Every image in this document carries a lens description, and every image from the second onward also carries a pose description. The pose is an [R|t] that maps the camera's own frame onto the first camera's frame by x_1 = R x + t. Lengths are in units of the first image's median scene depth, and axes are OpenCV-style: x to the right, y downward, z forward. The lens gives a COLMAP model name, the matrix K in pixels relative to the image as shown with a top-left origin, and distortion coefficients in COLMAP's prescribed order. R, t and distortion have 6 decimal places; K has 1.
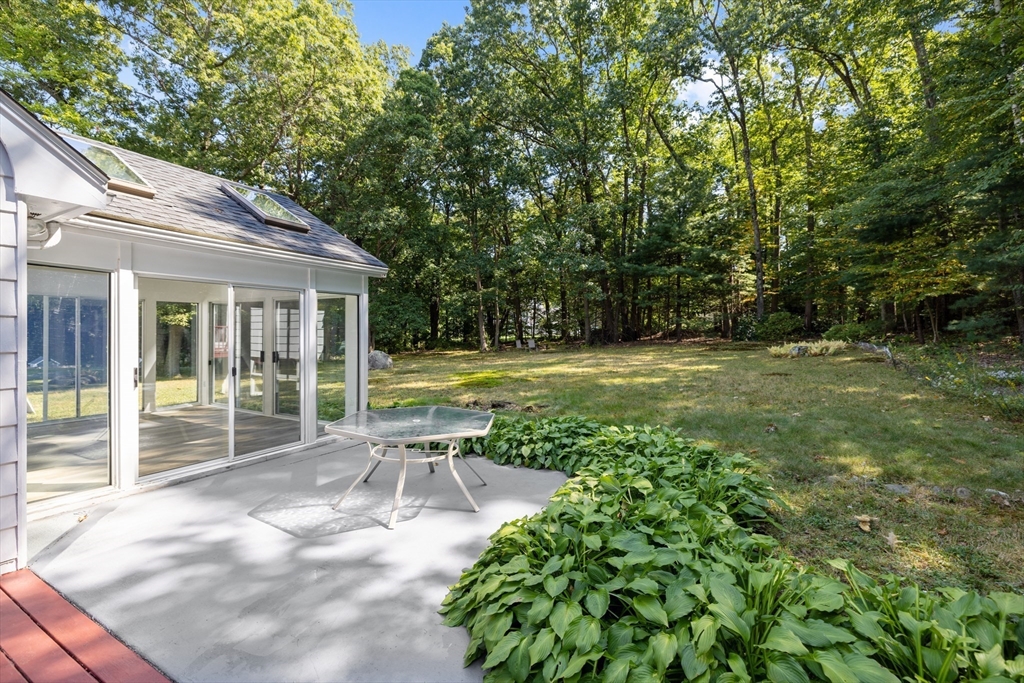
lens RADIAL K [[439.5, 0, 514.4], [0, 439.5, 337.2], [0, 0, 1]] dist [0.002963, 0.000321]
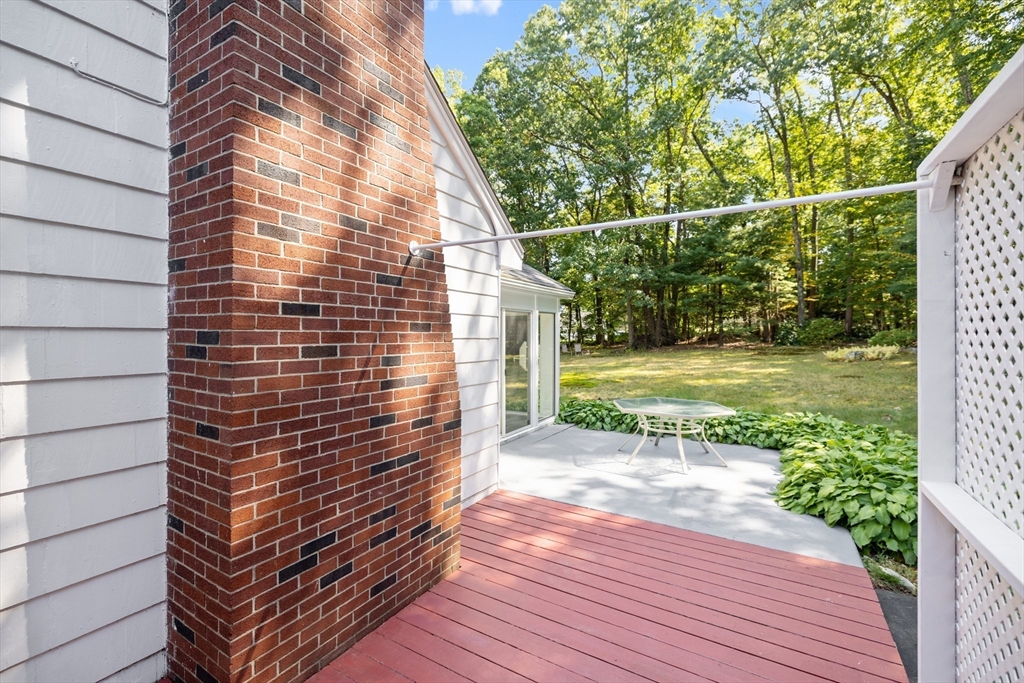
lens RADIAL K [[439.5, 0, 507.4], [0, 439.5, 337.0], [0, 0, 1]] dist [0.002963, 0.000321]
pose [[0.999484, -0.000842, -0.032109, -0.109973], [0.000574, 0.999965, -0.008358, -0.003873], [0.032115, 0.008336, 0.999449, -0.071606]]
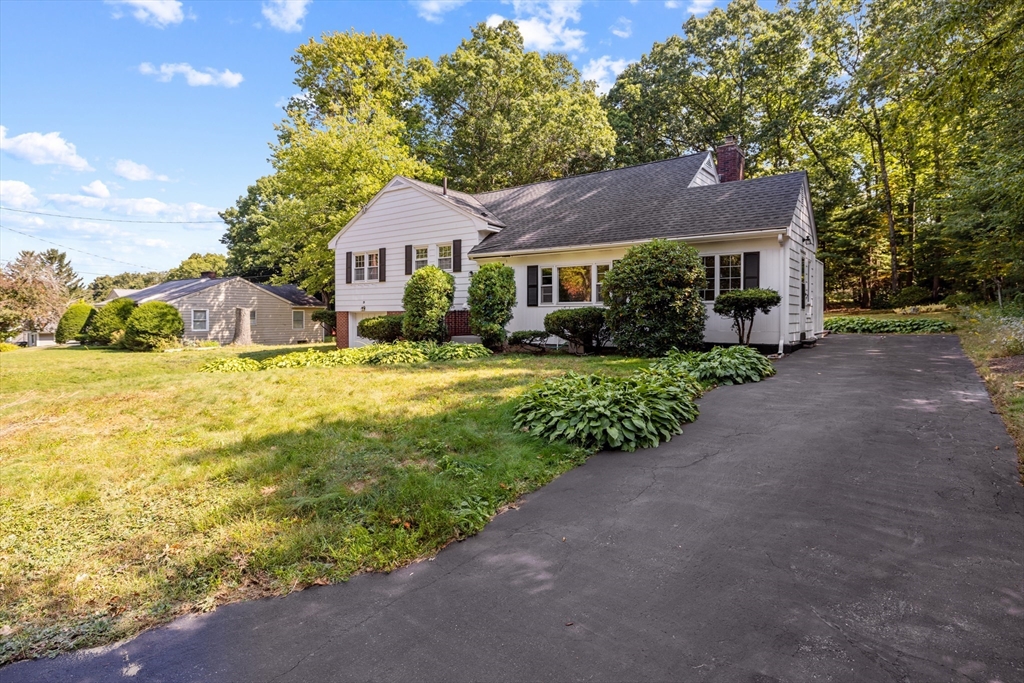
lens RADIAL K [[518.5, 0, 521.0], [0, 518.5, 322.2], [0, 0, 1]] dist [0.003354, 0.000334]
pose [[0.990488, -0.000417, -0.137601, -0.291853], [0.000837, 0.999995, 0.002990, 0.039134], [0.137599, -0.003077, 0.990483, -0.613248]]
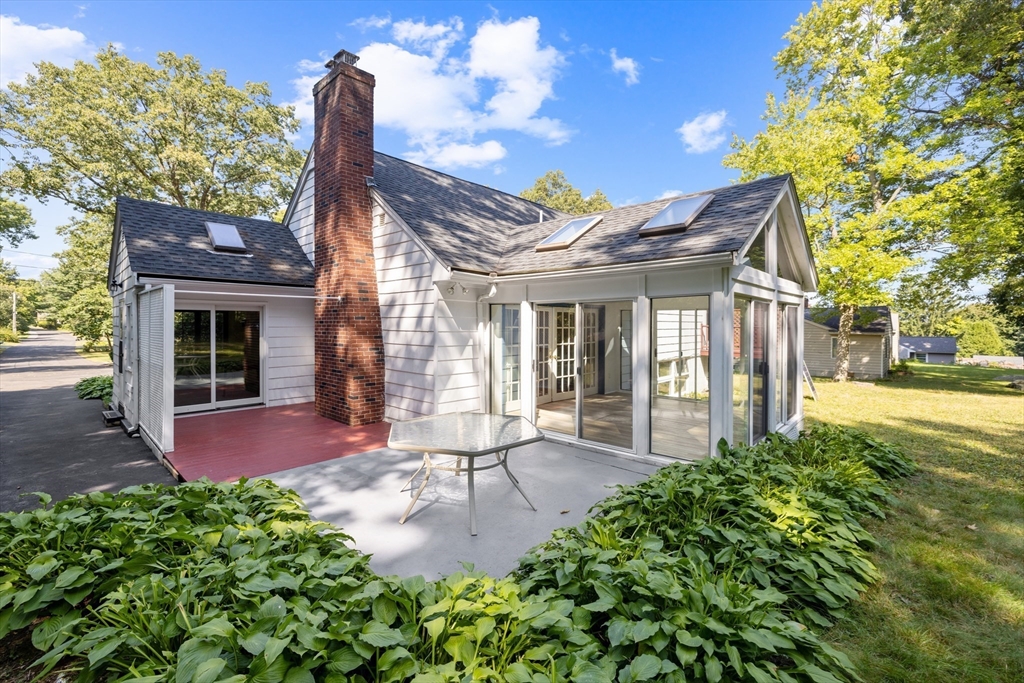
lens RADIAL K [[439.5, 0, 506.1], [0, 439.5, 333.3], [0, 0, 1]] dist [0.002963, 0.000321]
pose [[-0.264431, 0.015653, -0.964278, 0.116378], [-0.013570, 0.999709, 0.019950, -0.009384], [0.964309, 0.018360, -0.264141, 0.211158]]
